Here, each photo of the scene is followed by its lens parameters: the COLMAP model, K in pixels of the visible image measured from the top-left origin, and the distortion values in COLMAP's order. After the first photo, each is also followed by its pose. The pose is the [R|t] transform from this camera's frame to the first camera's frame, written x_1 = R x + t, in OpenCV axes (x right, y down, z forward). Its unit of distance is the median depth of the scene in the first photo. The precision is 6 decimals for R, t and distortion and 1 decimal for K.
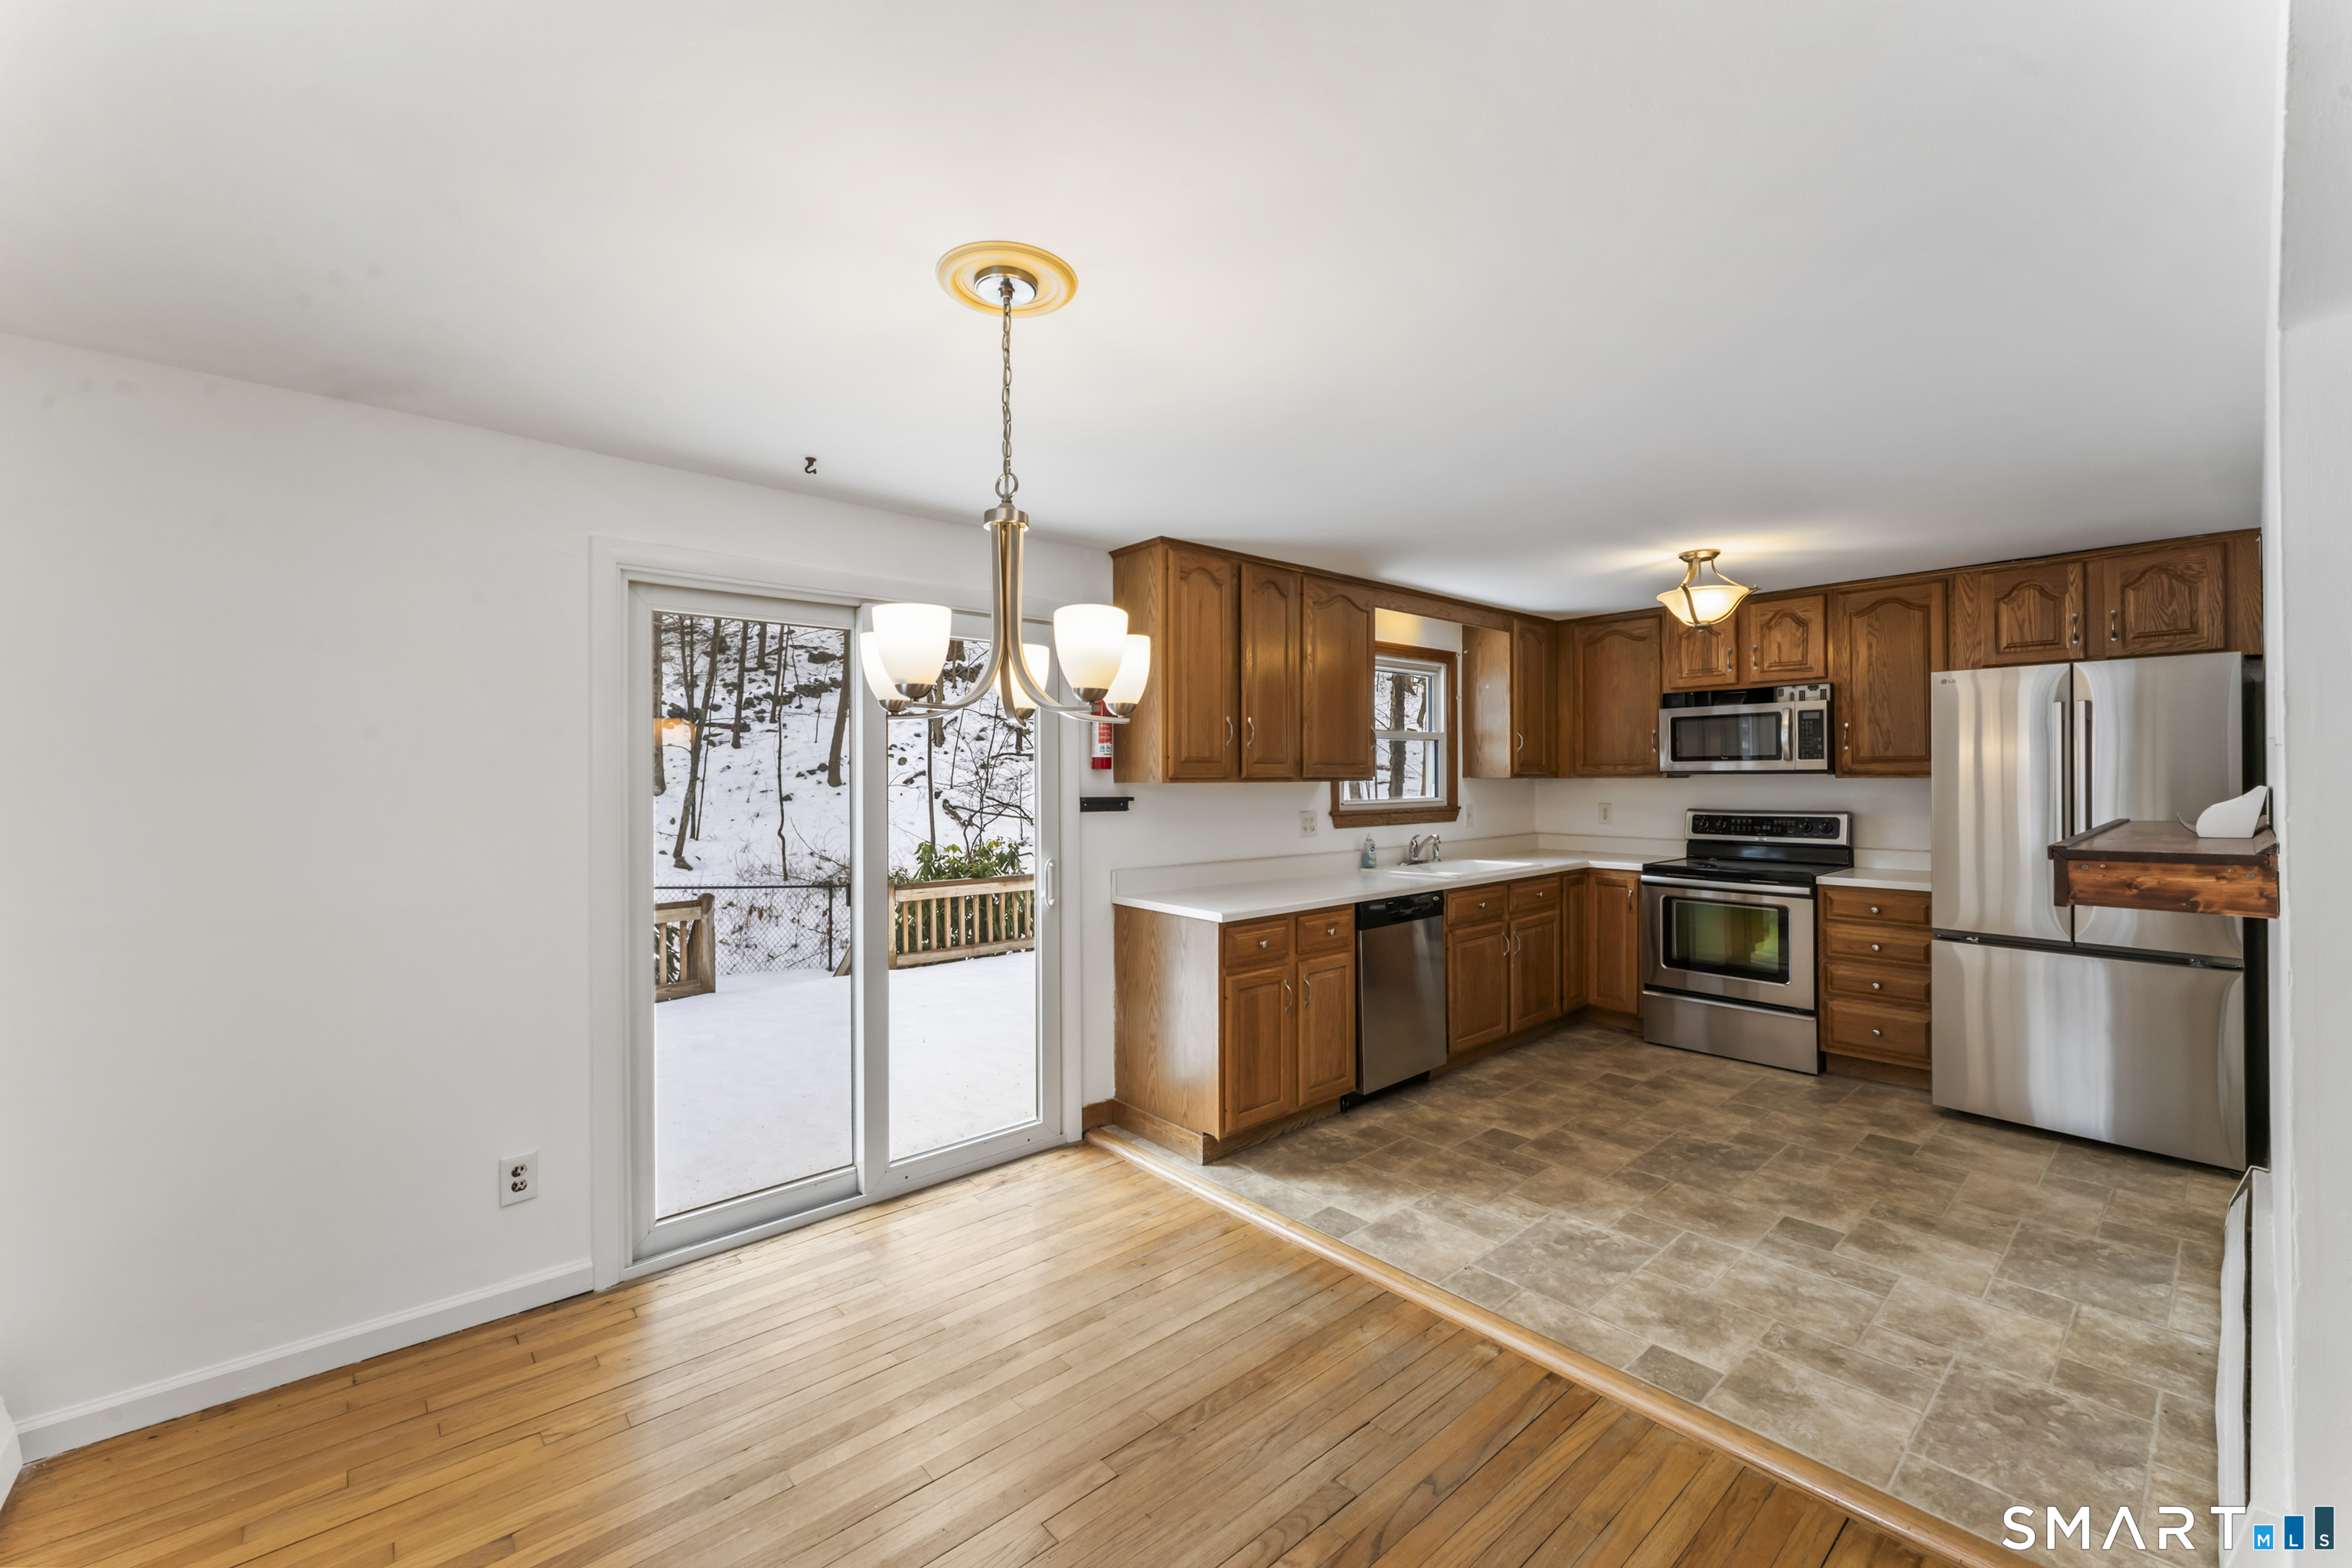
lens RADIAL K [[943.2, 0, 1174.2], [0, 943.2, 771.5], [0, 0, 1]] dist [0.002694, -0.000447]
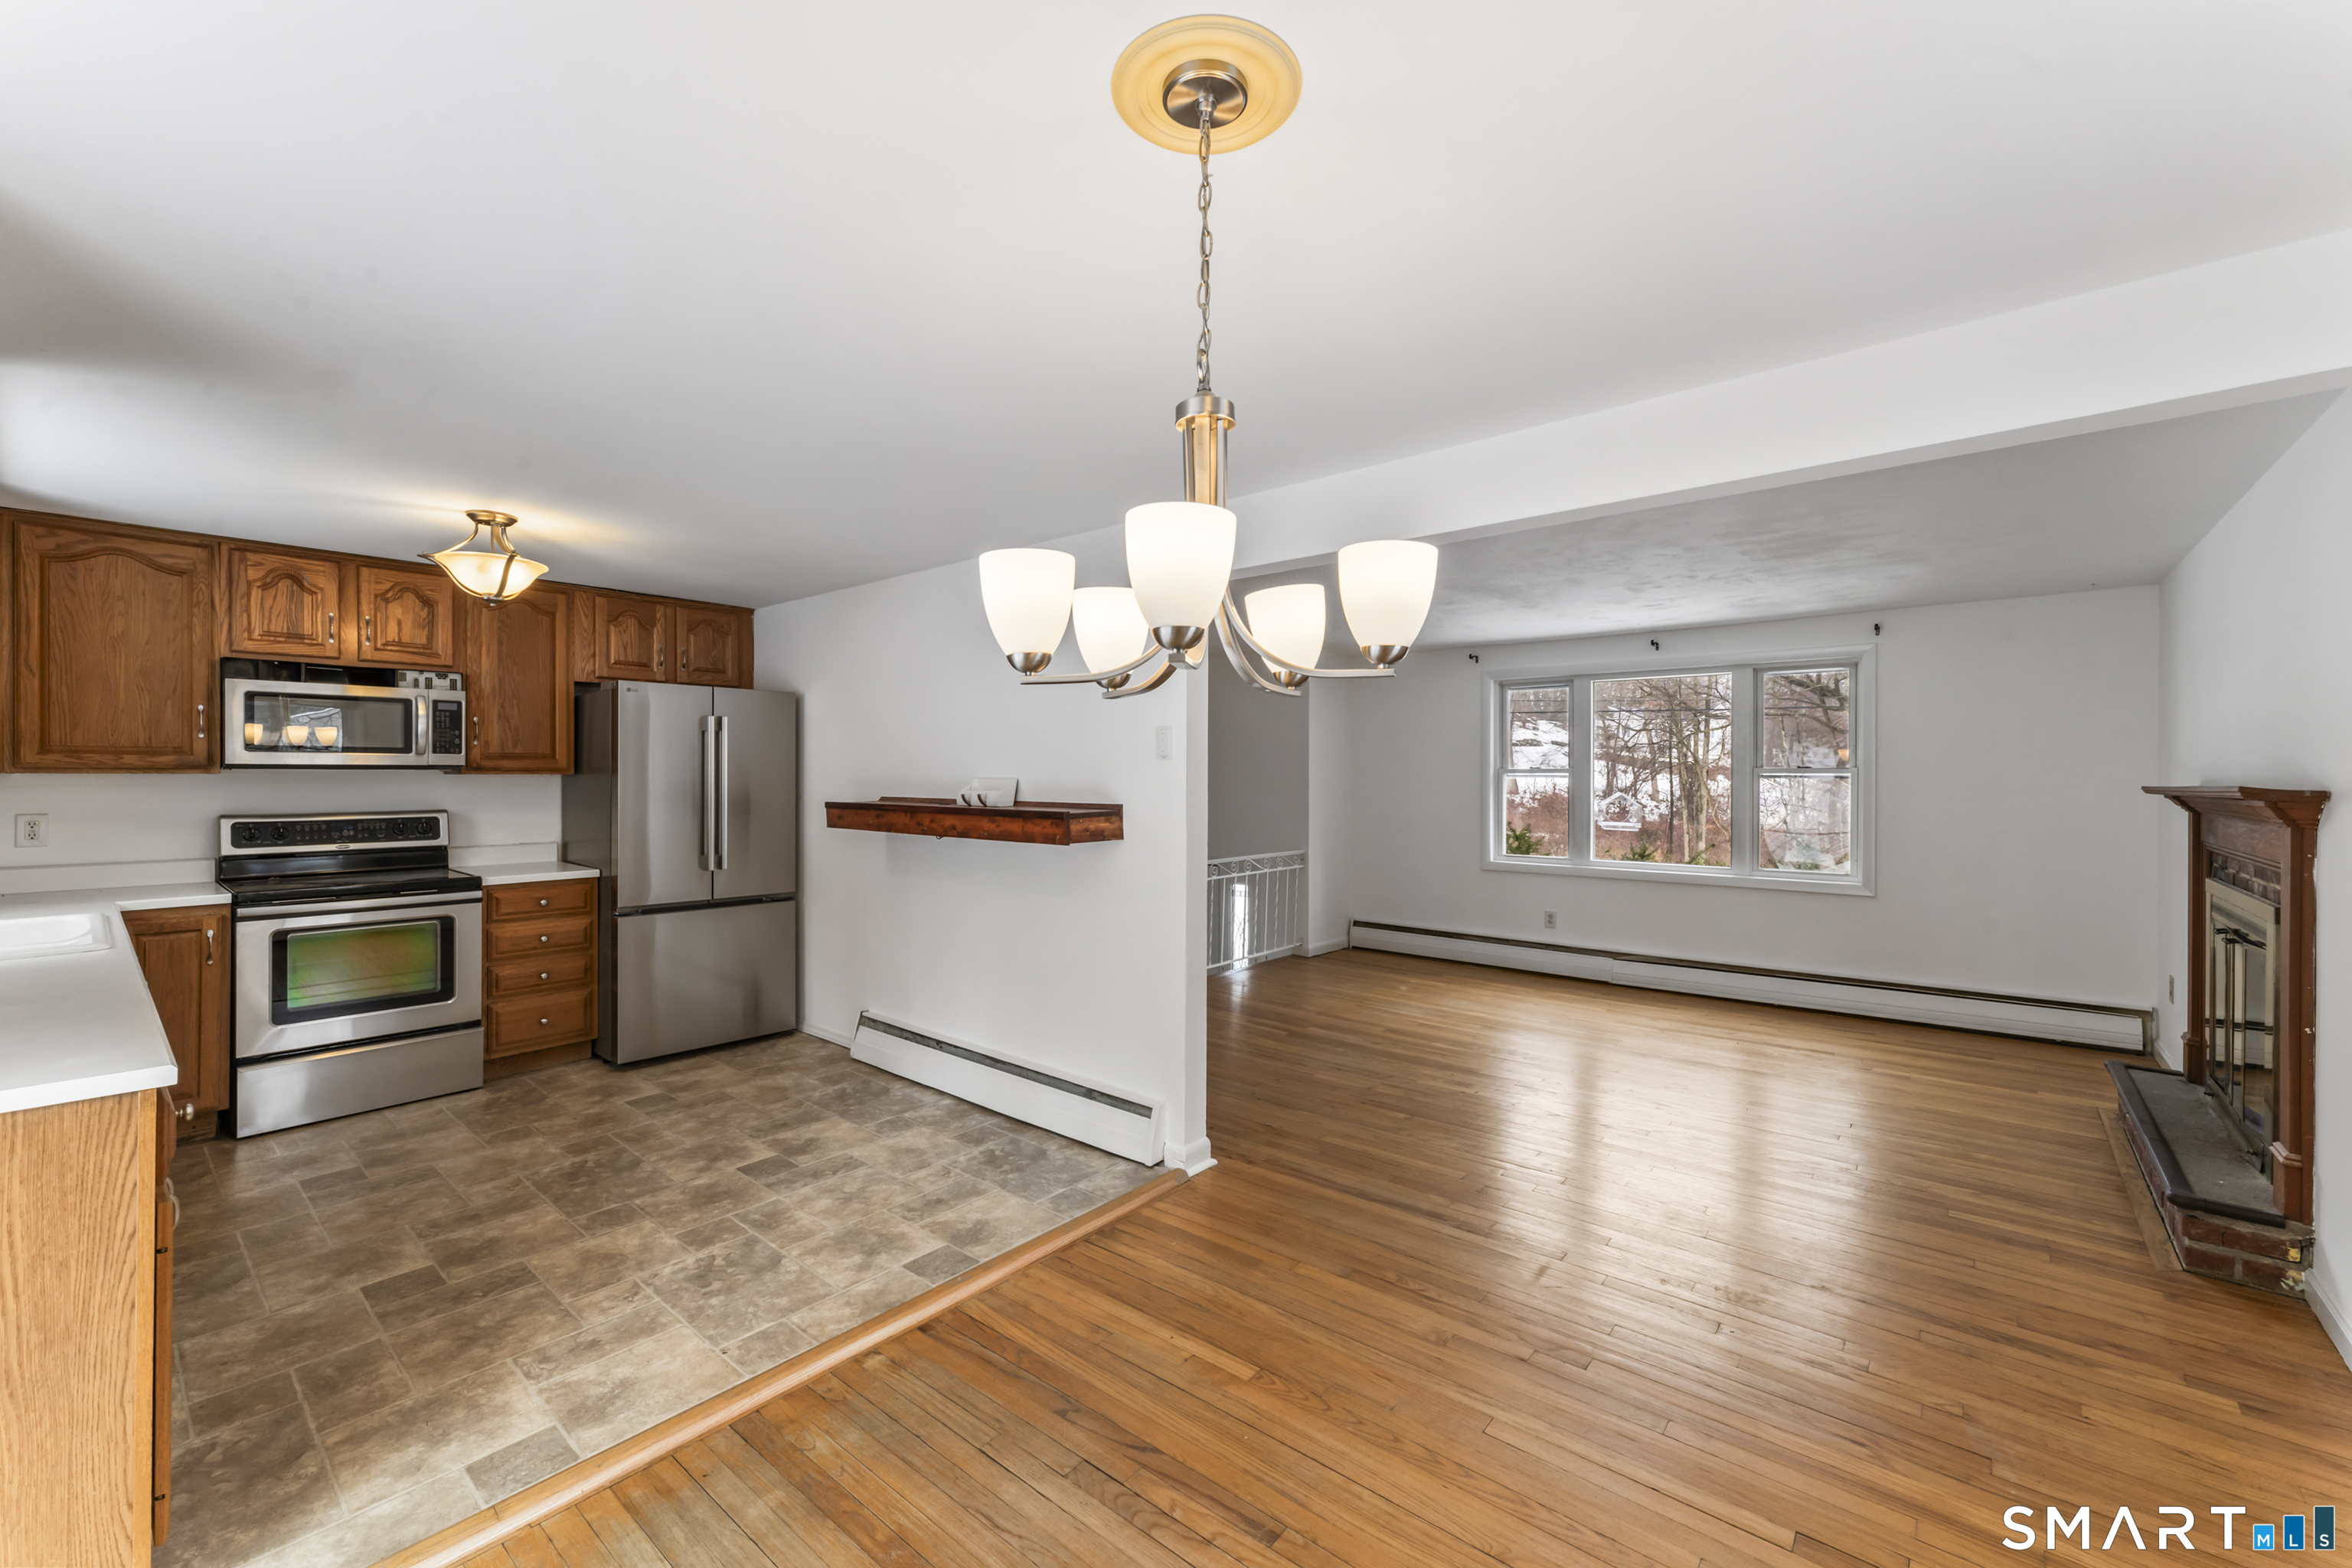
lens RADIAL K [[943.2, 0, 1176.2], [0, 943.2, 782.3], [0, 0, 1]] dist [0.002694, -0.000447]
pose [[-0.148152, -0.003742, 0.988957, -0.419501], [-0.007973, 0.999965, 0.002589, 0.008362], [-0.988932, -0.007502, -0.148177, 0.524763]]
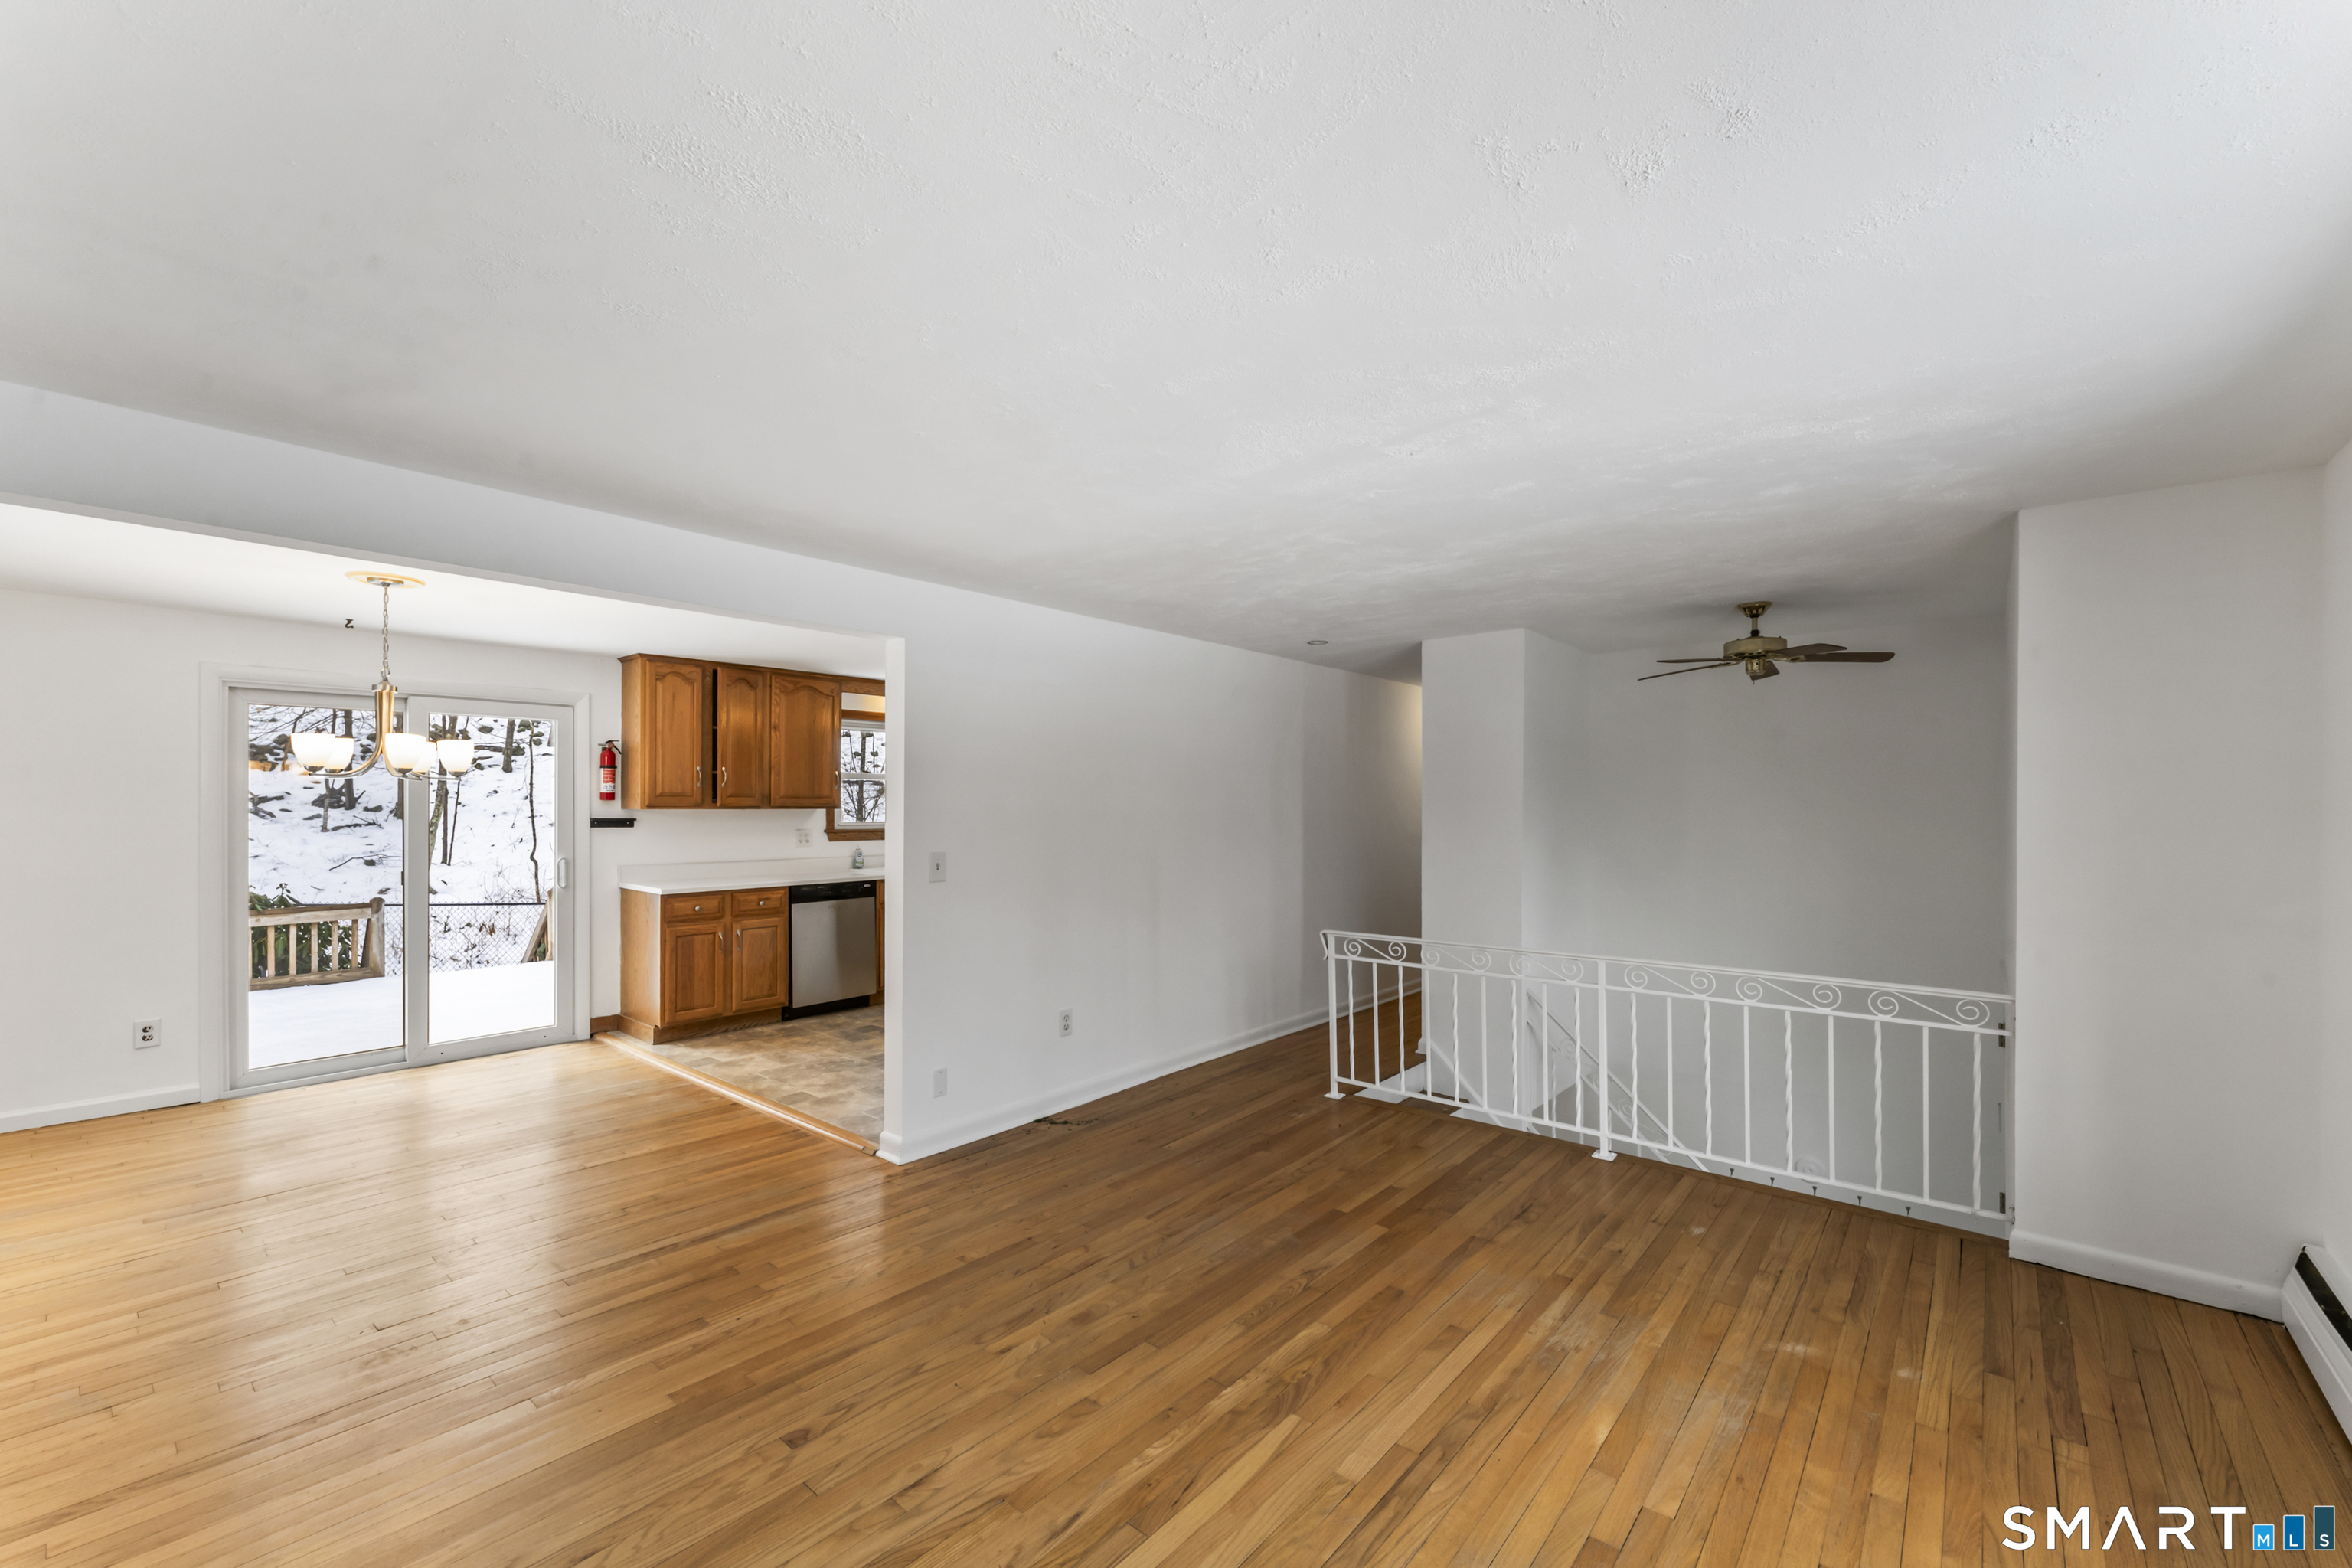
lens RADIAL K [[943.2, 0, 1173.3], [0, 943.2, 806.2], [0, 0, 1]] dist [0.002694, -0.000447]
pose [[0.987767, 0.006789, 0.155786, 0.601362], [-0.007879, 0.999949, 0.006380, -0.009741], [-0.155735, -0.007529, 0.987770, -0.677530]]
